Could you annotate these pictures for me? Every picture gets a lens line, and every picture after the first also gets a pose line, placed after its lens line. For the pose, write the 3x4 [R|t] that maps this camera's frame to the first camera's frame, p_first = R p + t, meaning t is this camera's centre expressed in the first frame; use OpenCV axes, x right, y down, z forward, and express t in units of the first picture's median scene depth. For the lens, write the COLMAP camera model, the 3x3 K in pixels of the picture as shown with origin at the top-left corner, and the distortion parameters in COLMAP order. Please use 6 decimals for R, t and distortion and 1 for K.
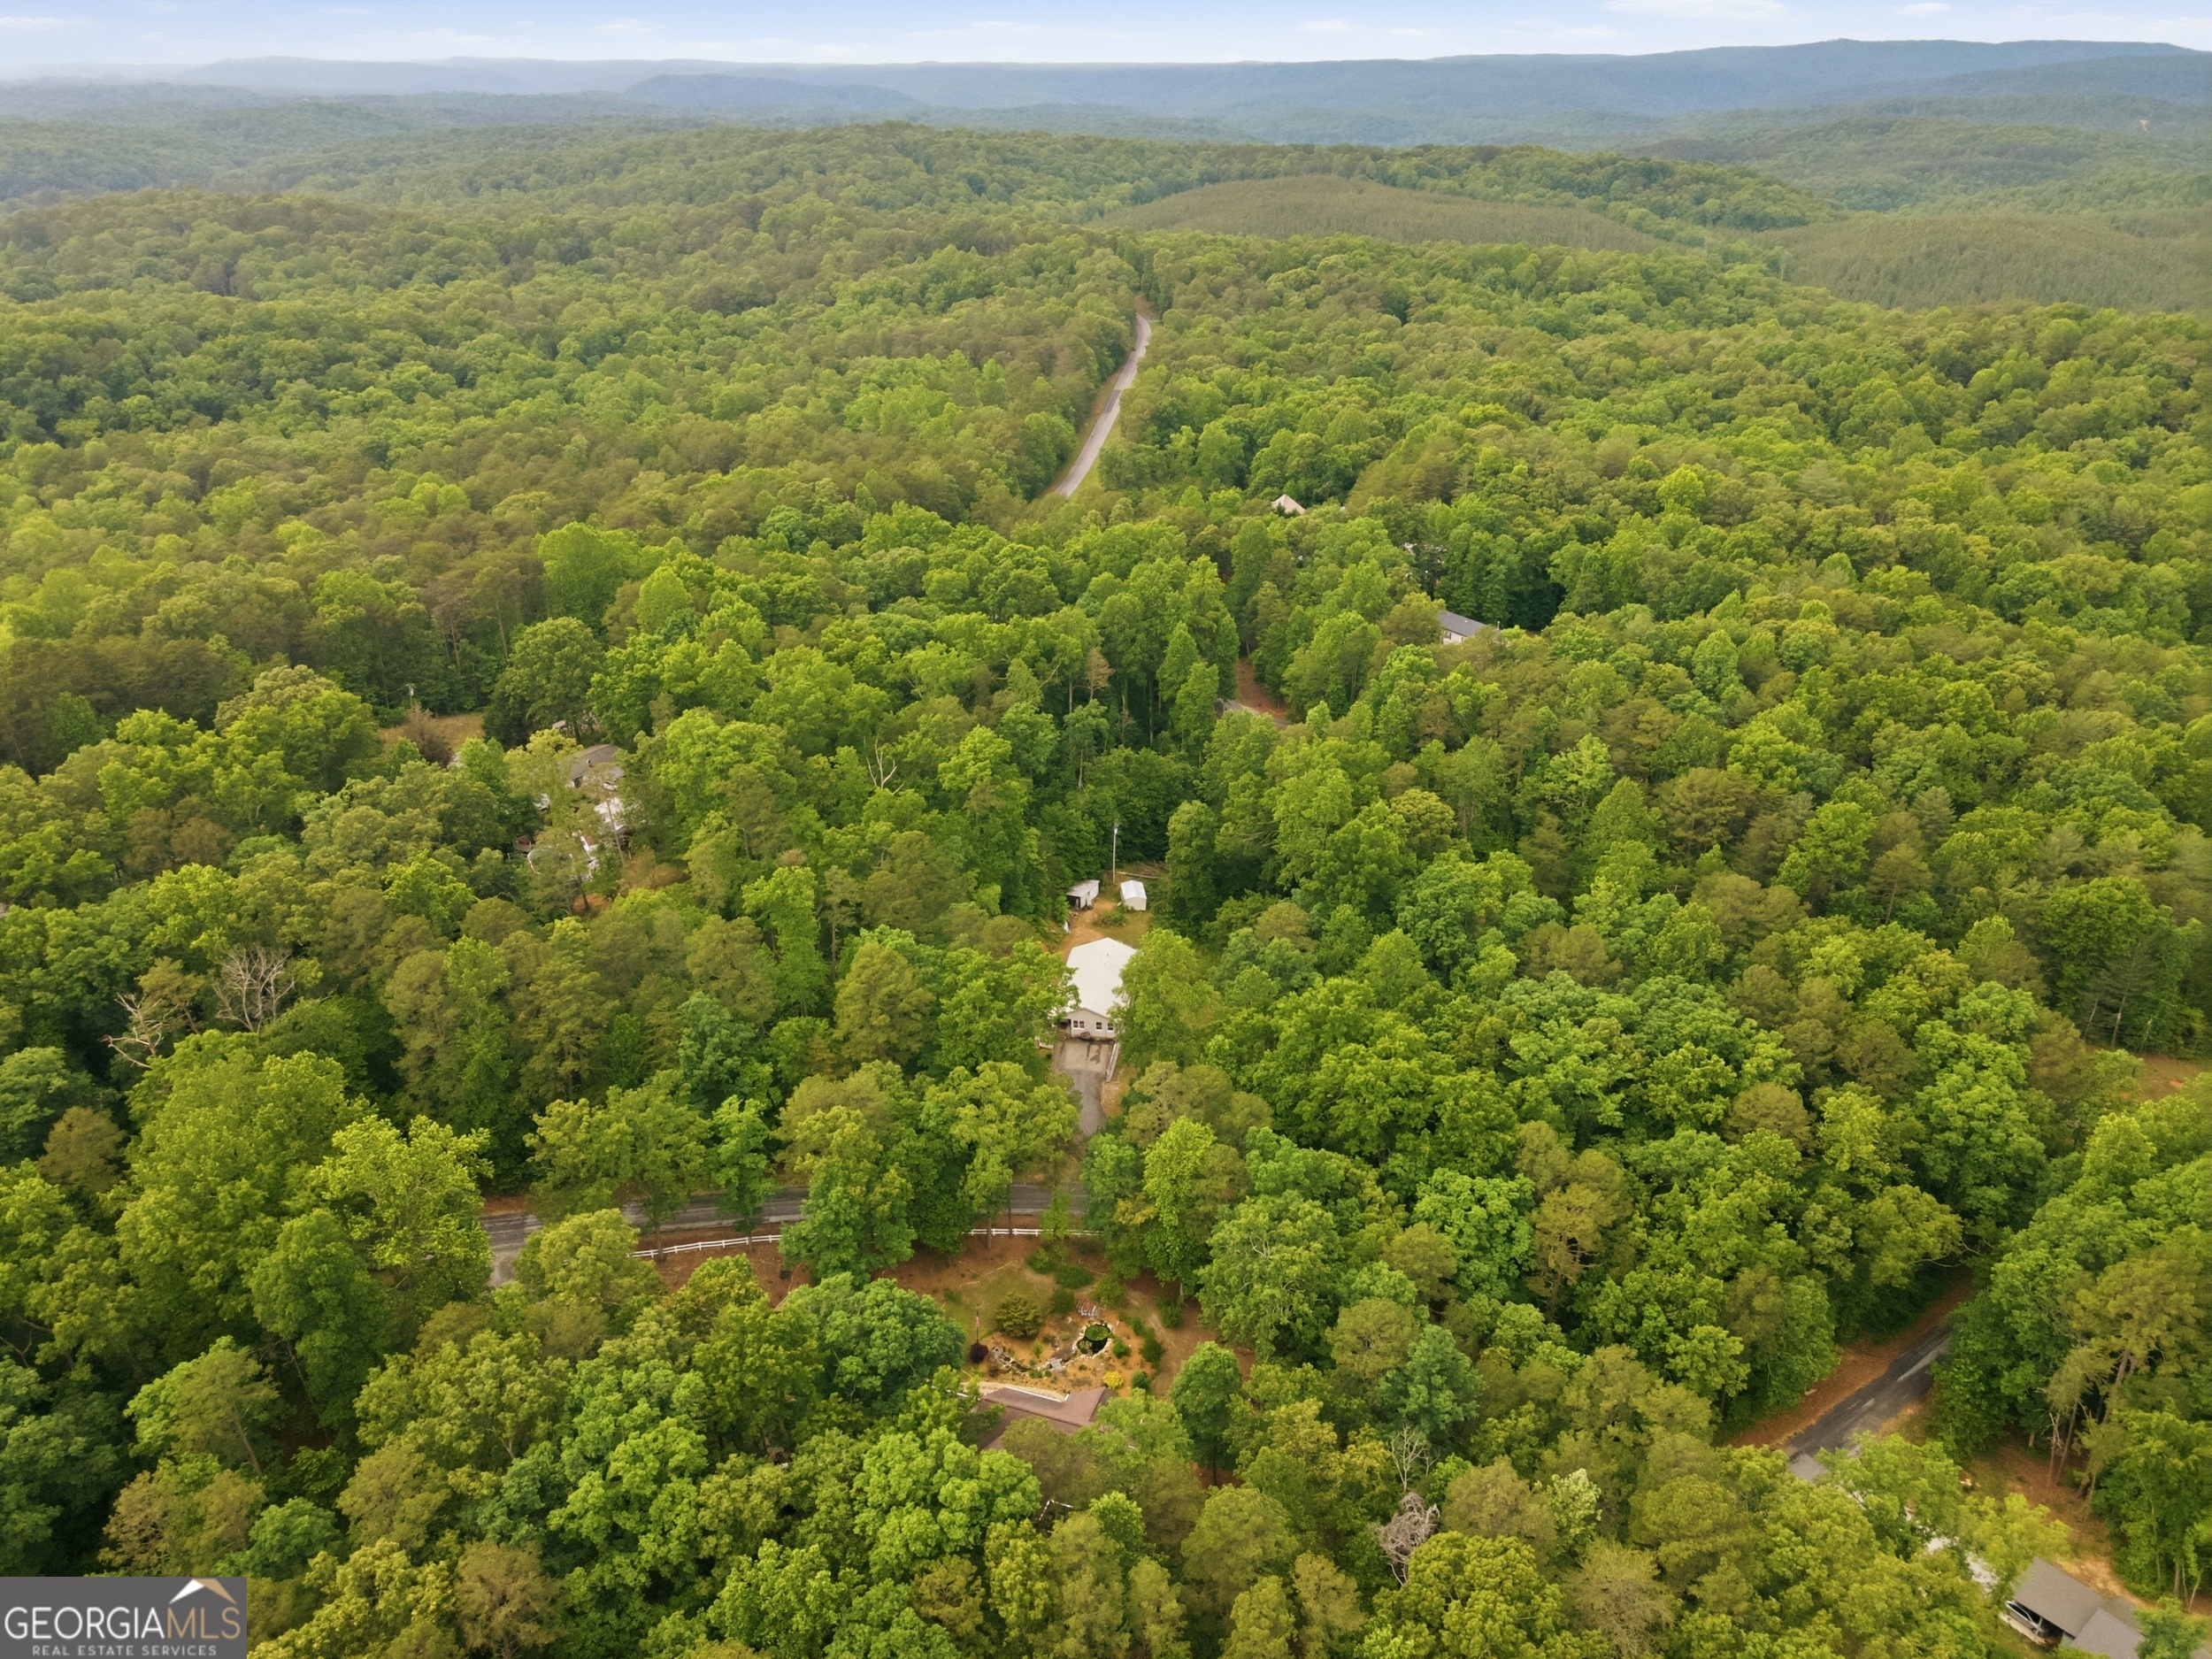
lens RADIAL K [[1601.1, 0, 1120.8], [0, 1601.1, 851.7], [0, 0, 1]] dist [0.036417, 0.006702]
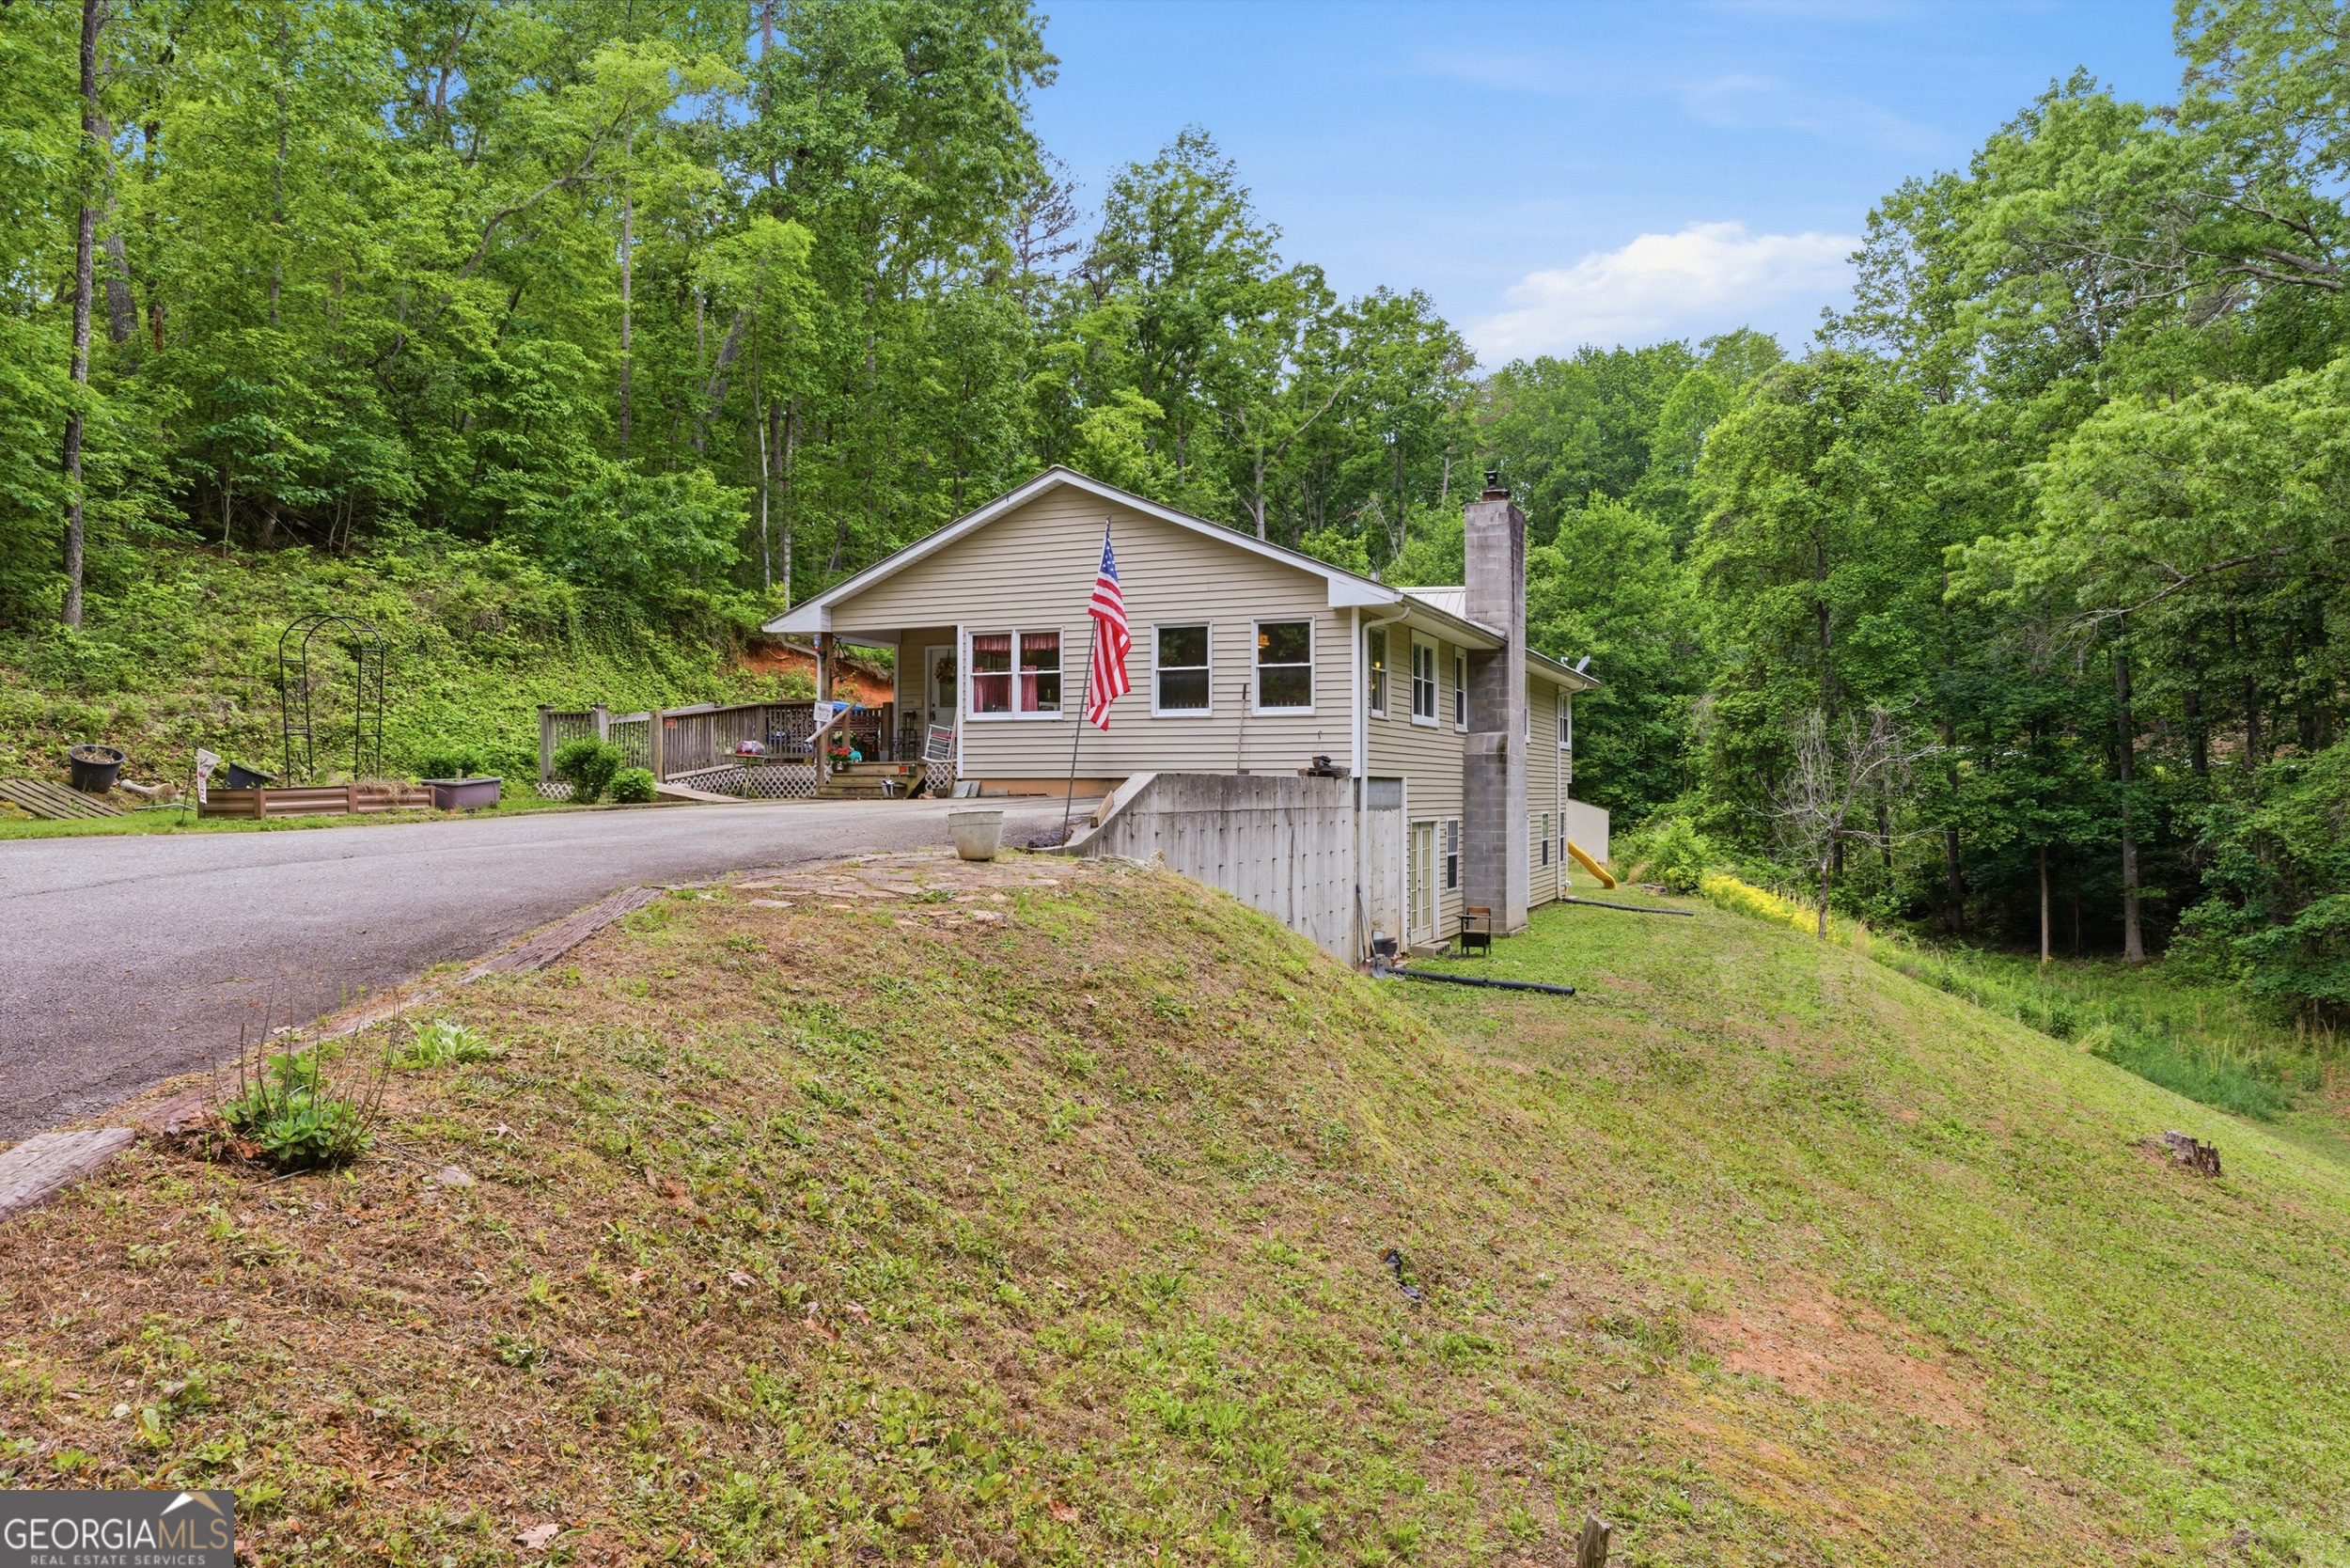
lens RADIAL K [[1579.9, 0, 1175.3], [0, 1579.9, 790.9], [0, 0, 1]] dist [0.007639, -0.006569]
pose [[0.970914, 0.010282, -0.239208, 0.009851], [-0.113472, 0.899511, -0.421906, 0.137026], [0.210832, 0.436778, 0.874514, 0.771637]]
